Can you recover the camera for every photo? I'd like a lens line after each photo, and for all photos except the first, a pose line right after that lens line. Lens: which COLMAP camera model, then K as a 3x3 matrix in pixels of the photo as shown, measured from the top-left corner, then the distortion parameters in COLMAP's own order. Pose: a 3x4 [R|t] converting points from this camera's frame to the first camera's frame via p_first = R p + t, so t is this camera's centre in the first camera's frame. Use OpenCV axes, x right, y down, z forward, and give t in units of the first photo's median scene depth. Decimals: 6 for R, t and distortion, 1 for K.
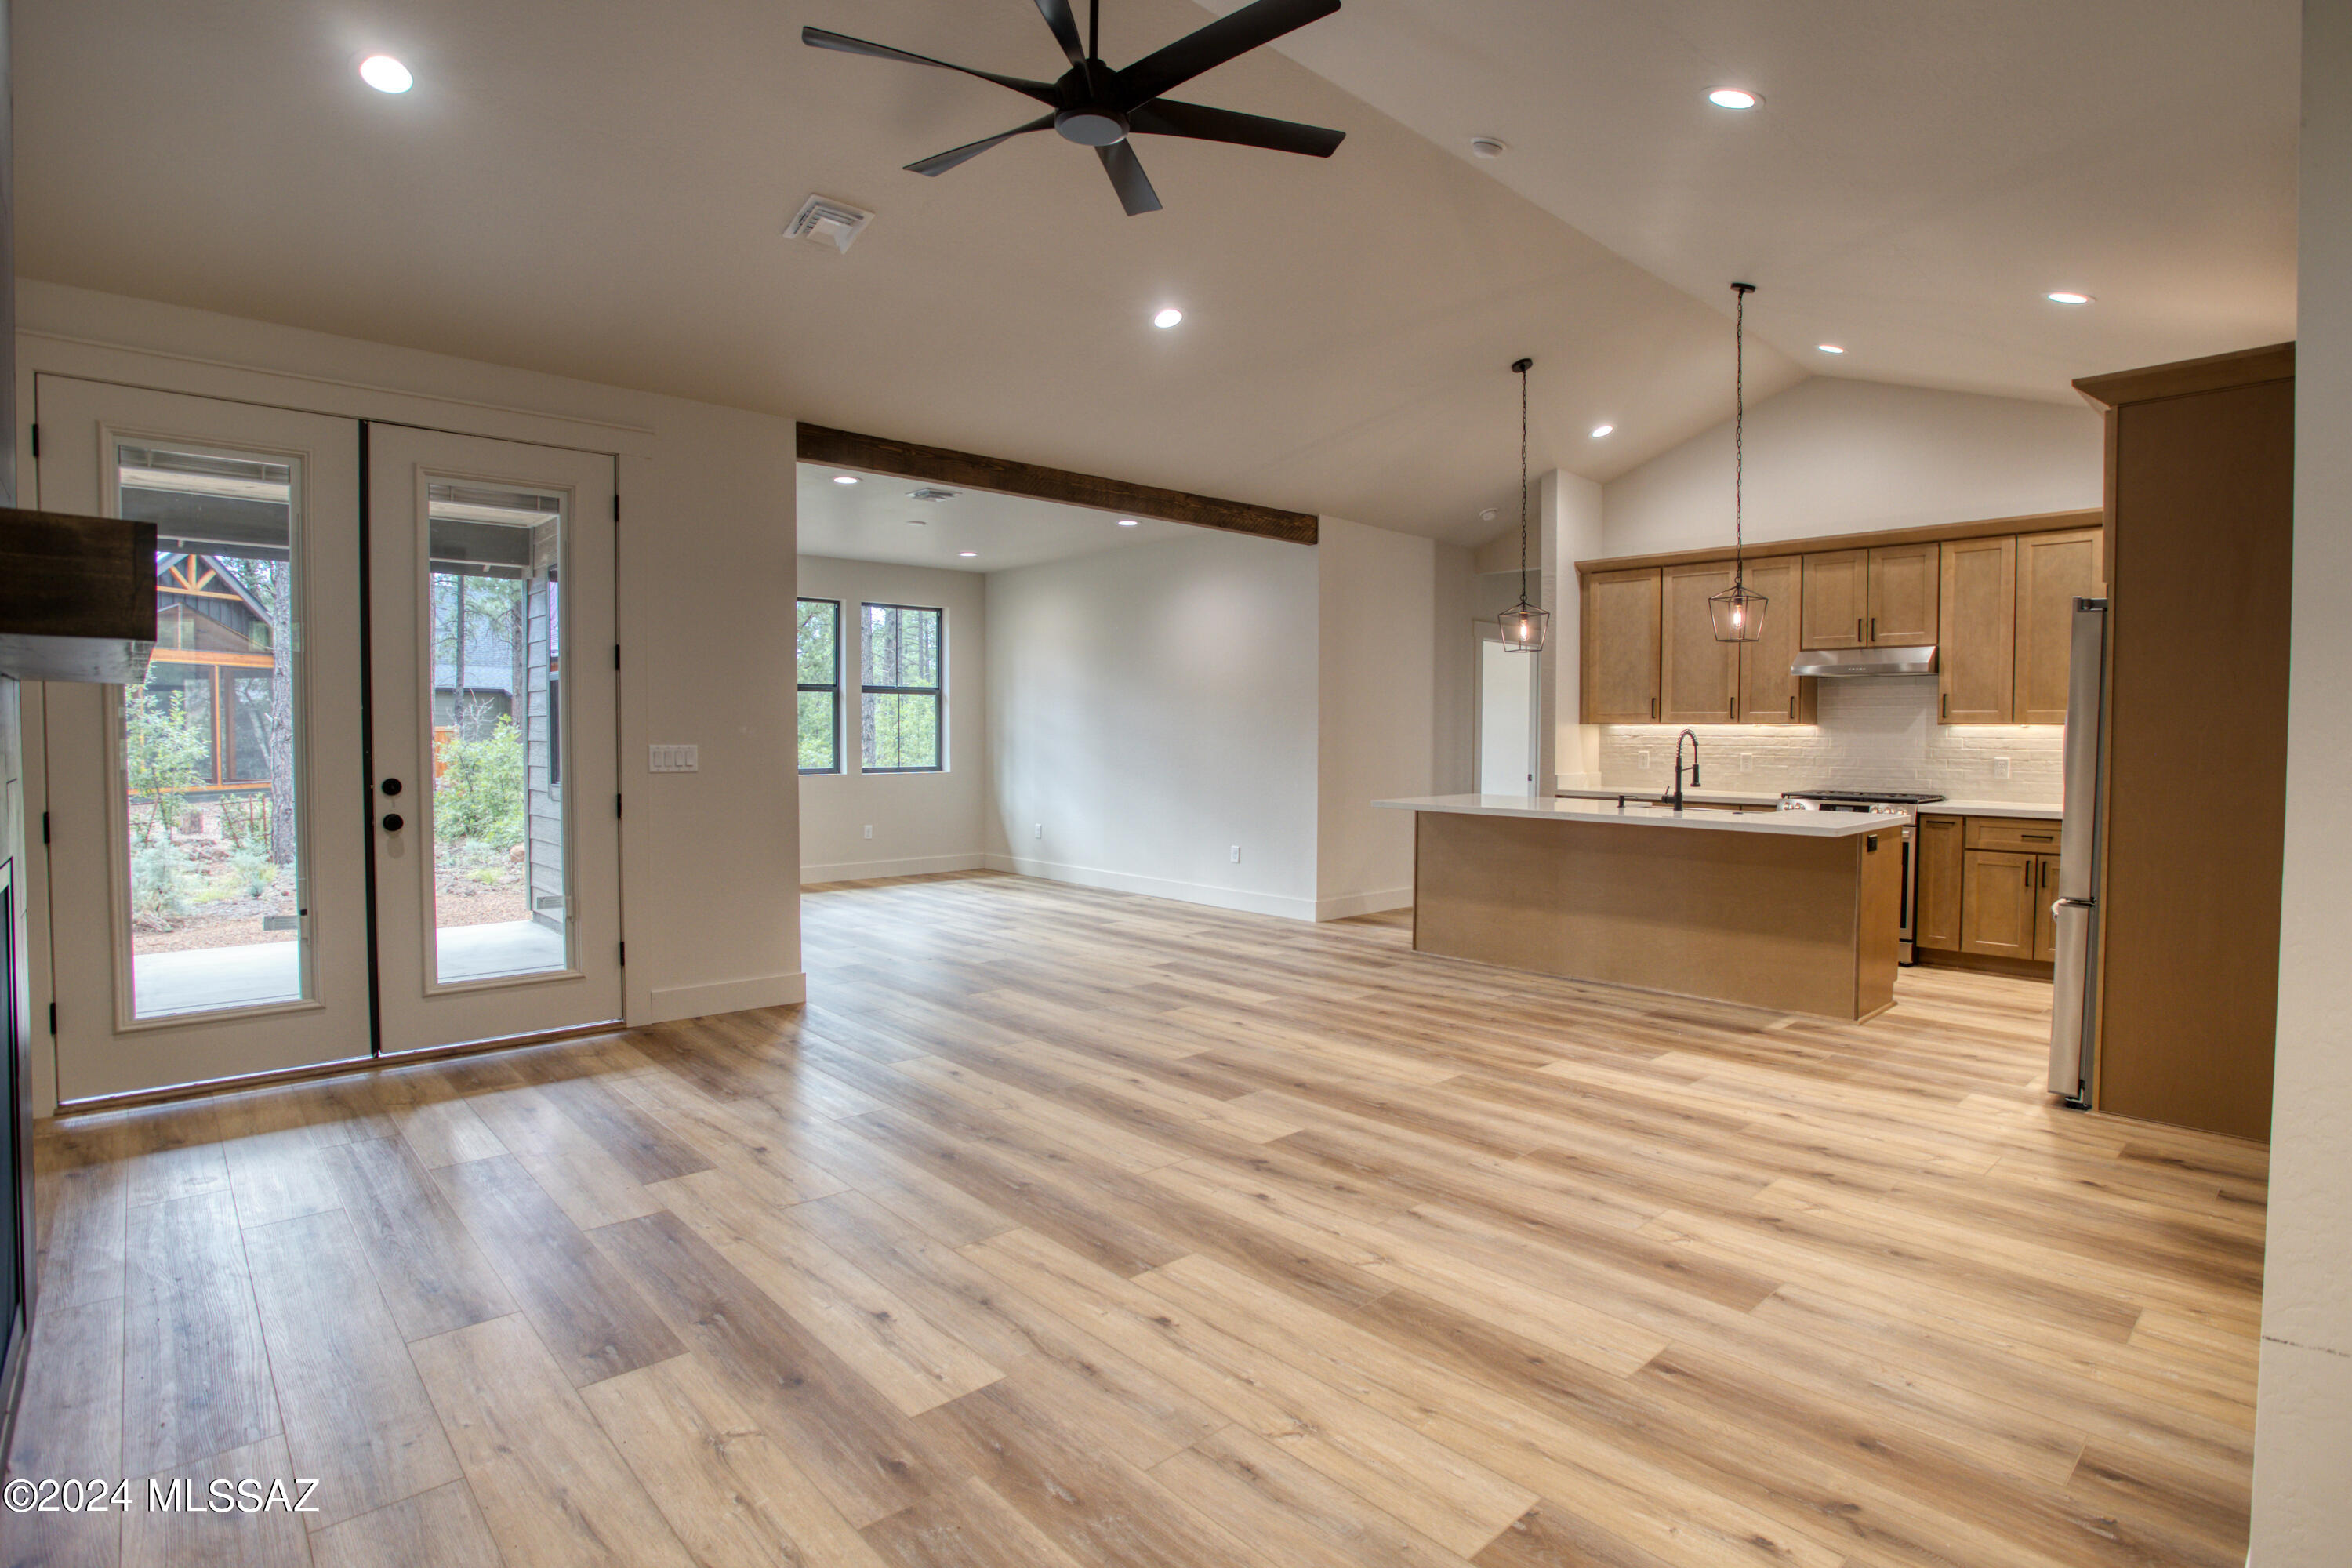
lens RADIAL K [[1229.2, 0, 1121.8], [0, 1229.2, 779.2], [0, 0, 1]] dist [-0.067824, 0.001128]
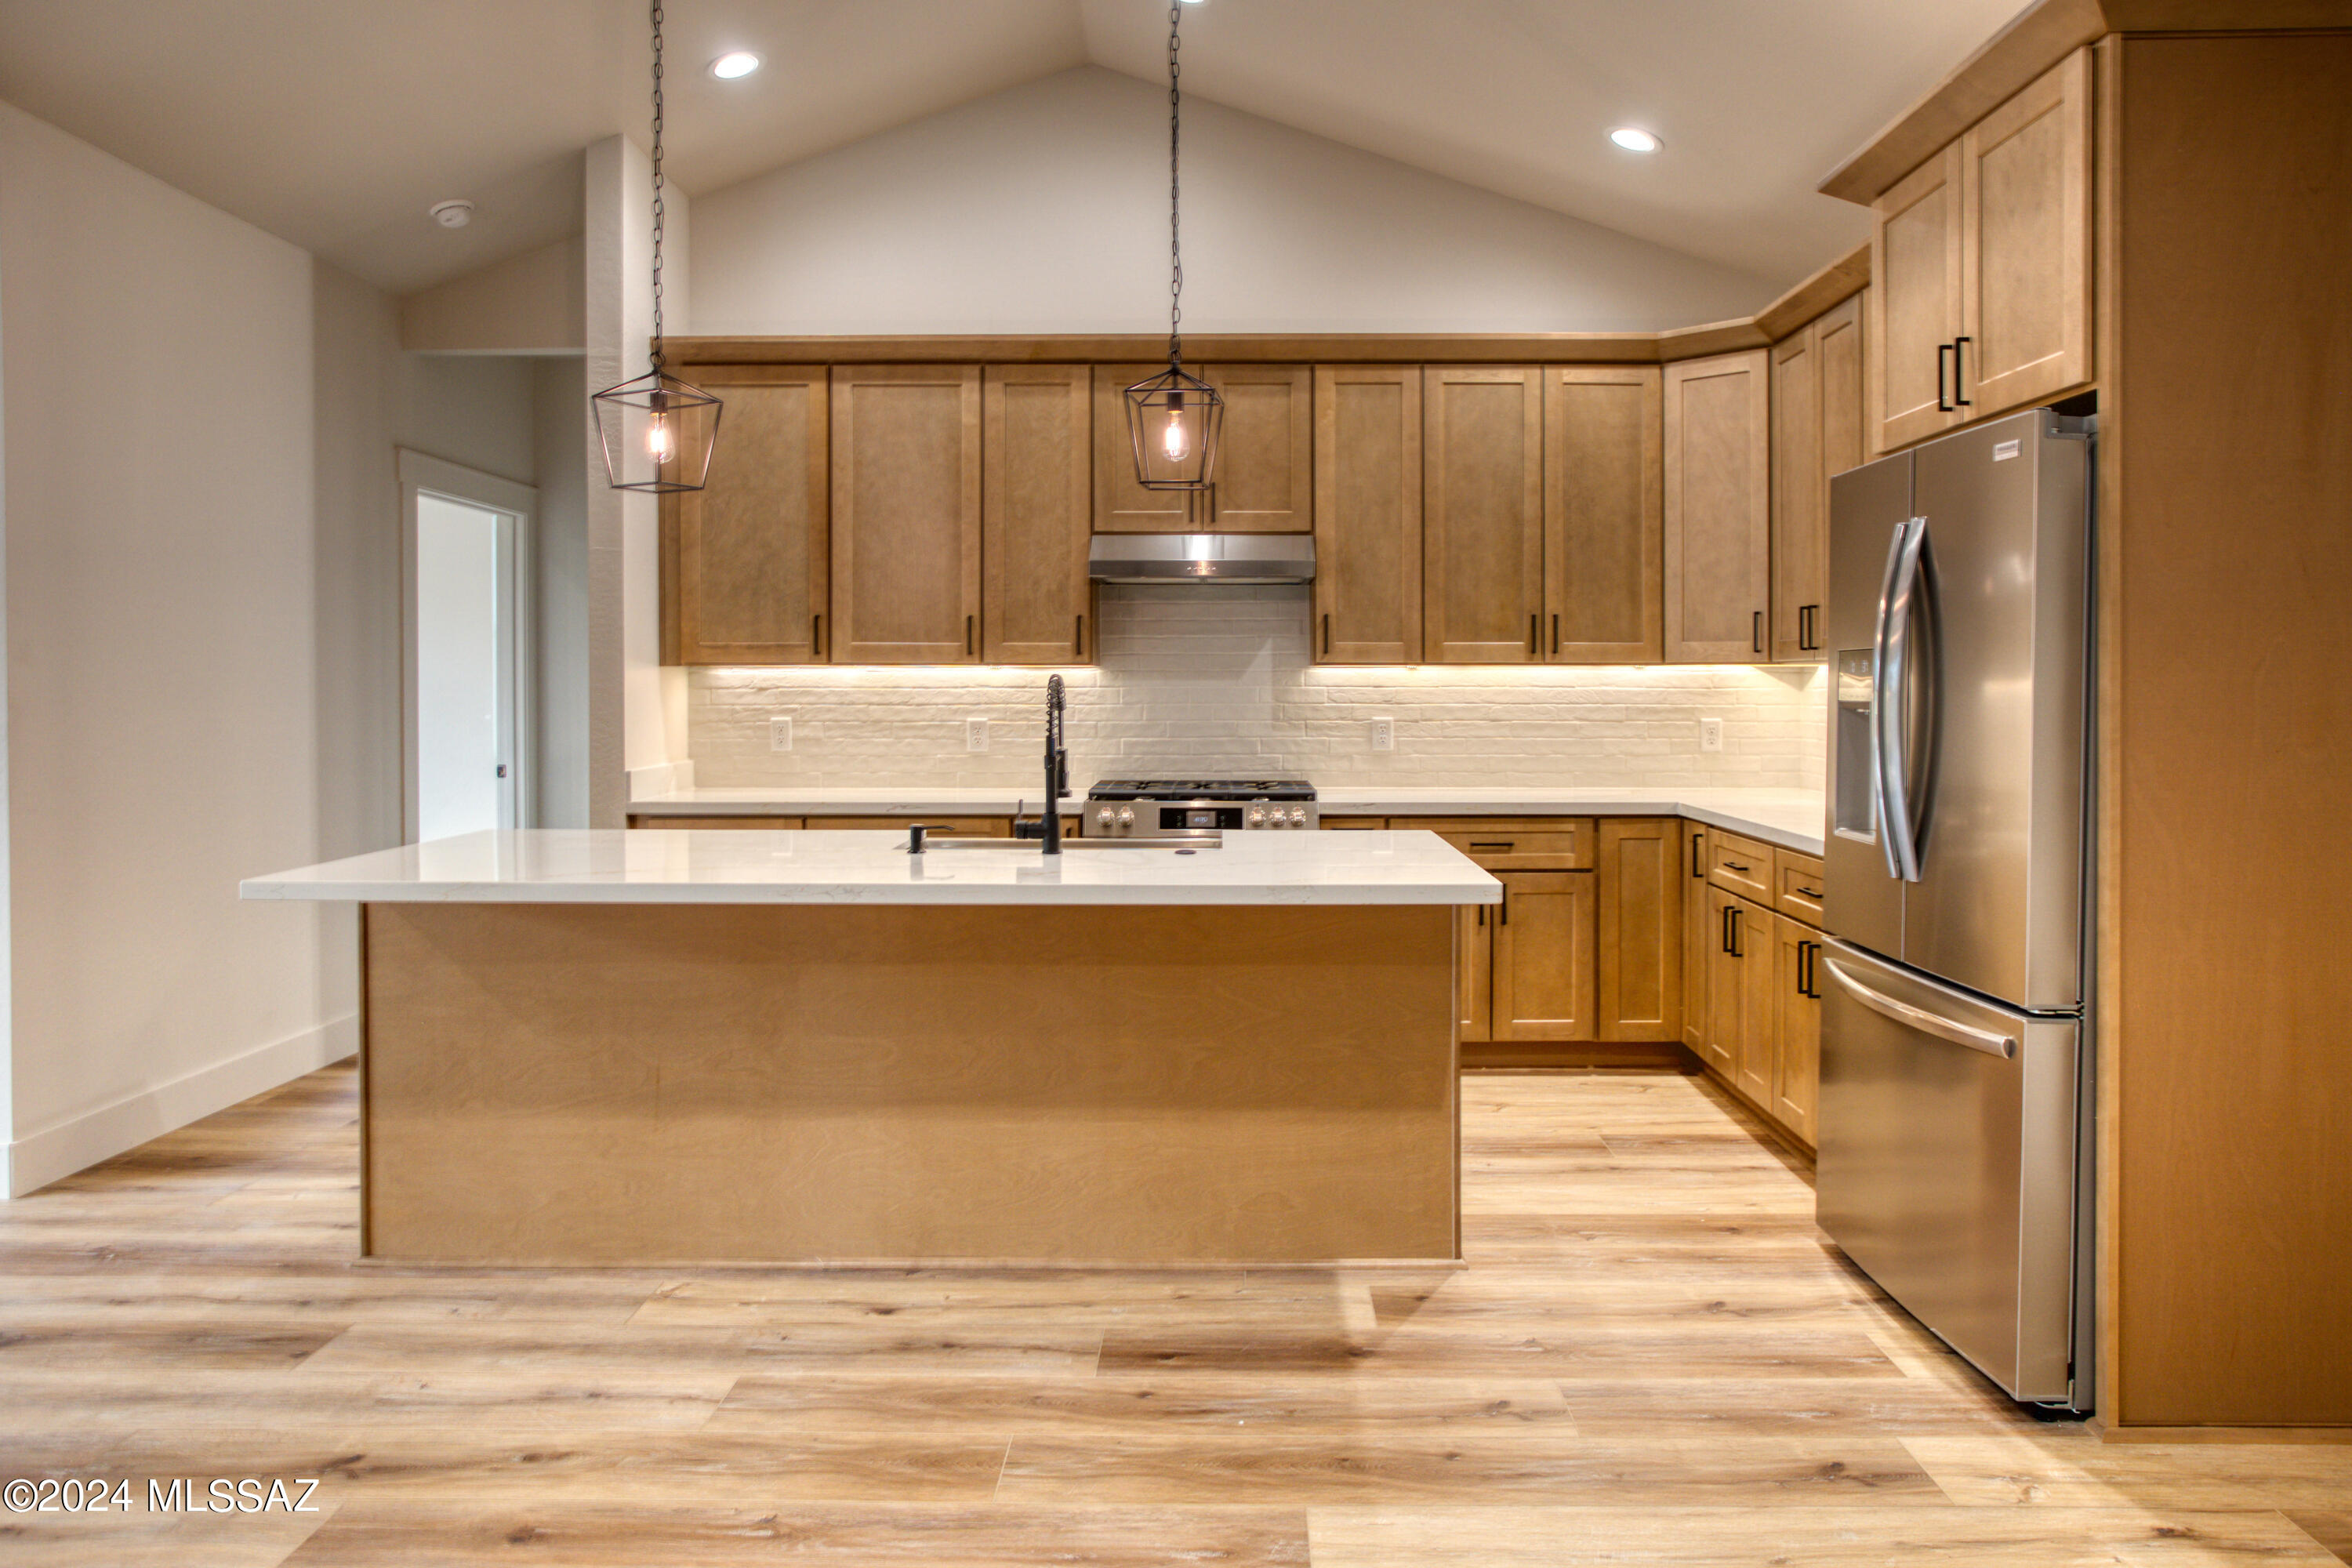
lens RADIAL K [[1593.8, 0, 1267.4], [0, 1593.8, 707.8], [0, 0, 1]] dist [-0.048370, 0.044478]
pose [[0.640301, -0.016886, 0.767938, 0.053729], [0.032759, 0.999449, -0.005337, -0.023037], [-0.767425, 0.028574, 0.640502, 0.554219]]
